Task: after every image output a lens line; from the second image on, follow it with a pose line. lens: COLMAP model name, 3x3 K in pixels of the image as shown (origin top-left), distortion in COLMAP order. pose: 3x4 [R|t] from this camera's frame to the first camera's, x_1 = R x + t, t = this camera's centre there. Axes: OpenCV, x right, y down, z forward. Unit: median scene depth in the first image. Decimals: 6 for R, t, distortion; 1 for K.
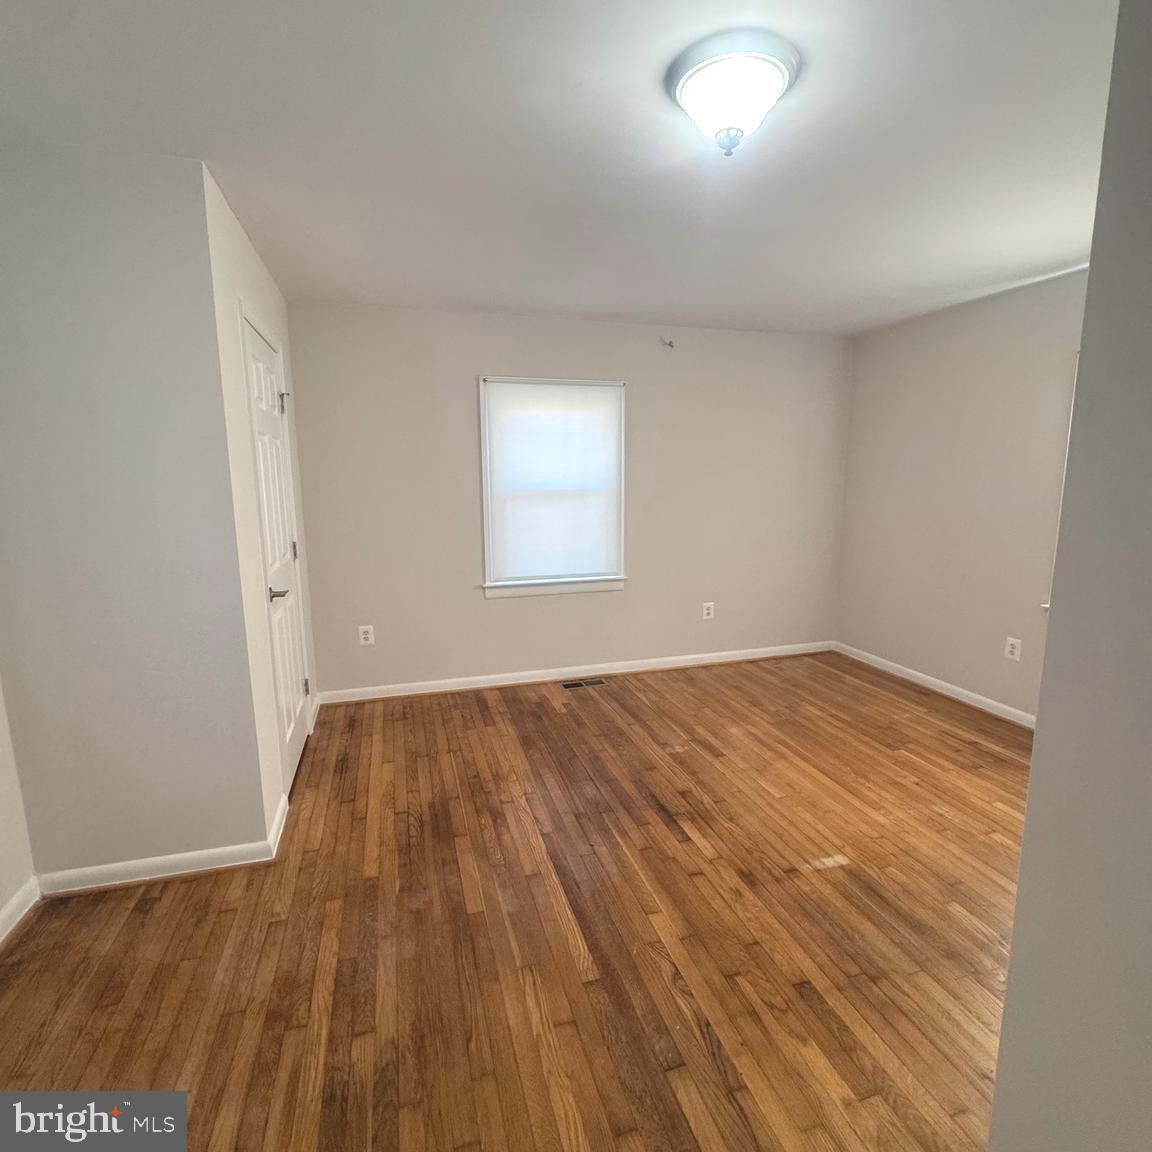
lens RADIAL K [[611.4, 0, 574.4], [0, 611.4, 573.5], [0, 0, 1]] dist [-0.003243, 0.000078]
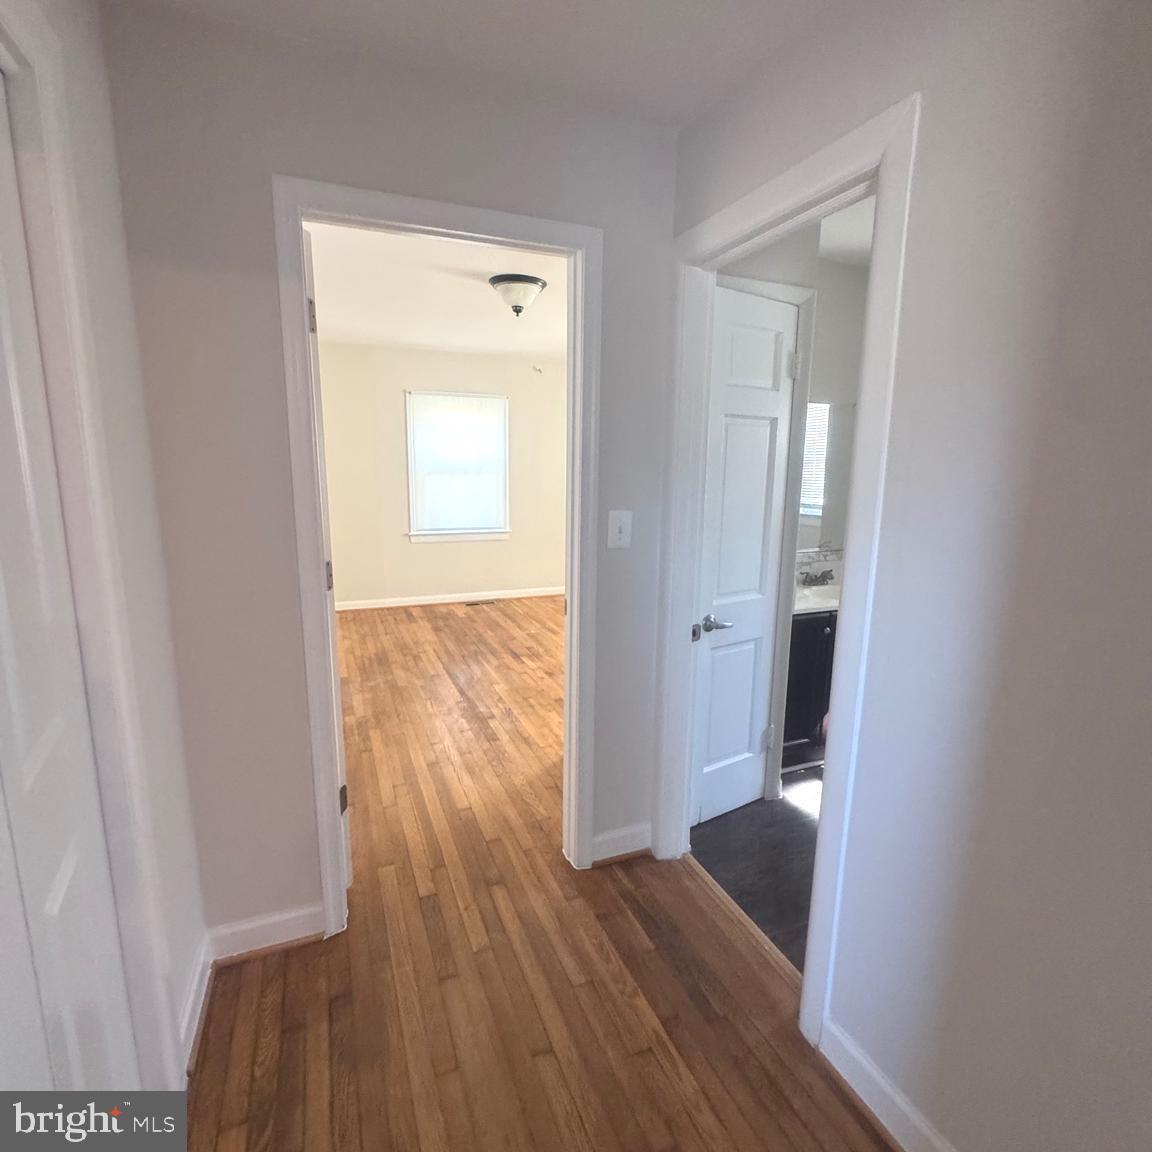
lens RADIAL K [[611.4, 0, 577.3], [0, 611.4, 572.3], [0, 0, 1]] dist [-0.003243, 0.000078]
pose [[0.993659, 0.001566, 0.112427, 0.108302], [-0.004240, 0.999714, 0.023548, 0.095699], [-0.112358, -0.023876, 0.993381, -0.623896]]
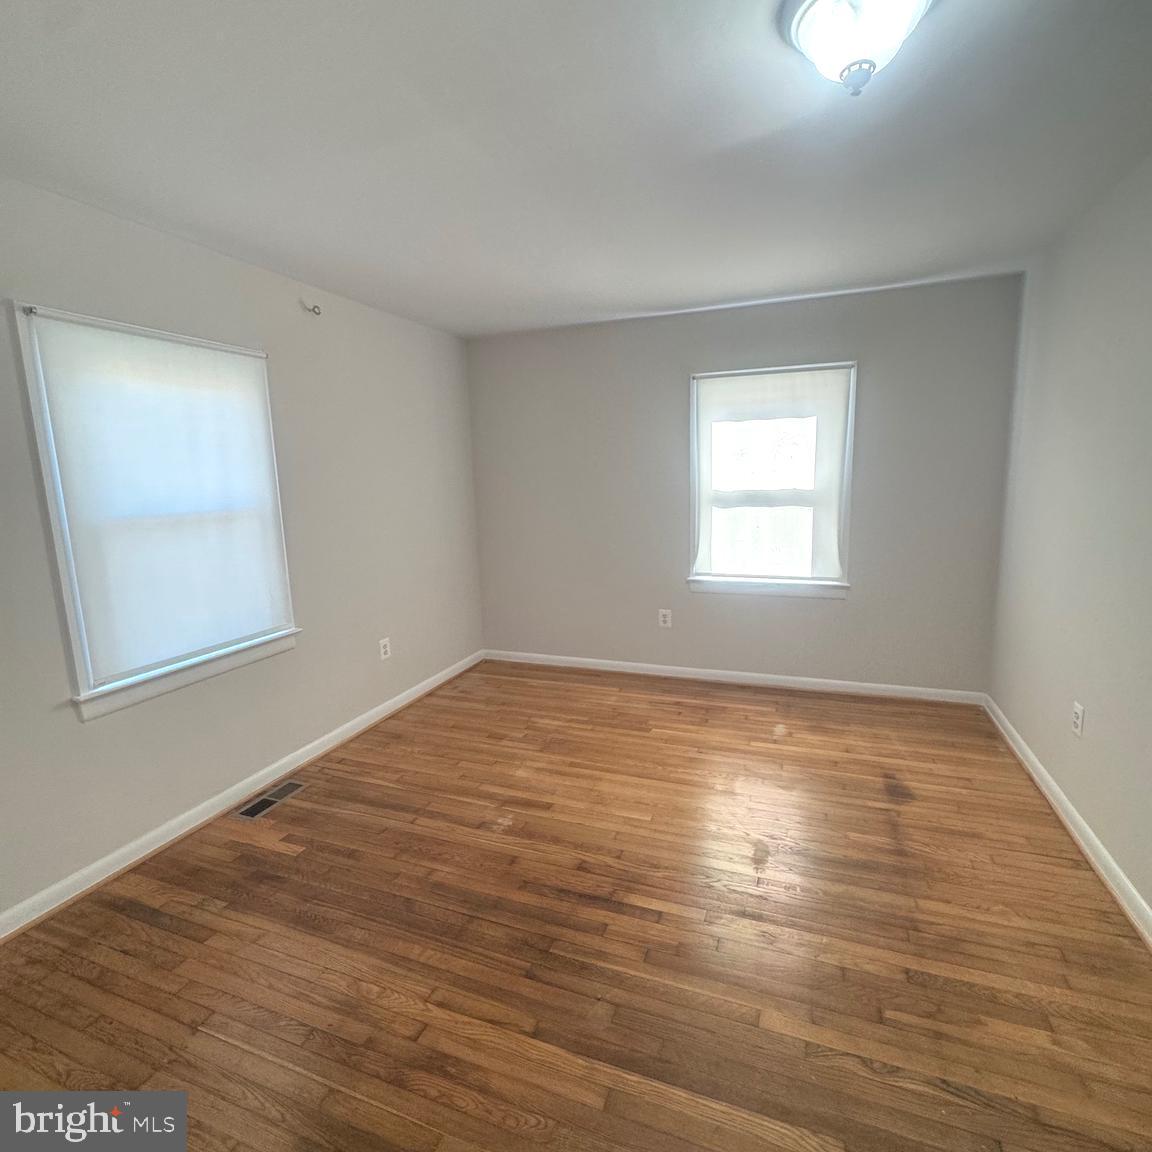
lens RADIAL K [[611.4, 0, 577.3], [0, 611.4, 576.4], [0, 0, 1]] dist [-0.003243, 0.000078]
pose [[0.612289, -0.143279, 0.777543, -0.358296], [0.151743, 0.986456, 0.062283, -0.068288], [-0.775936, 0.079851, 0.625738, 0.406608]]
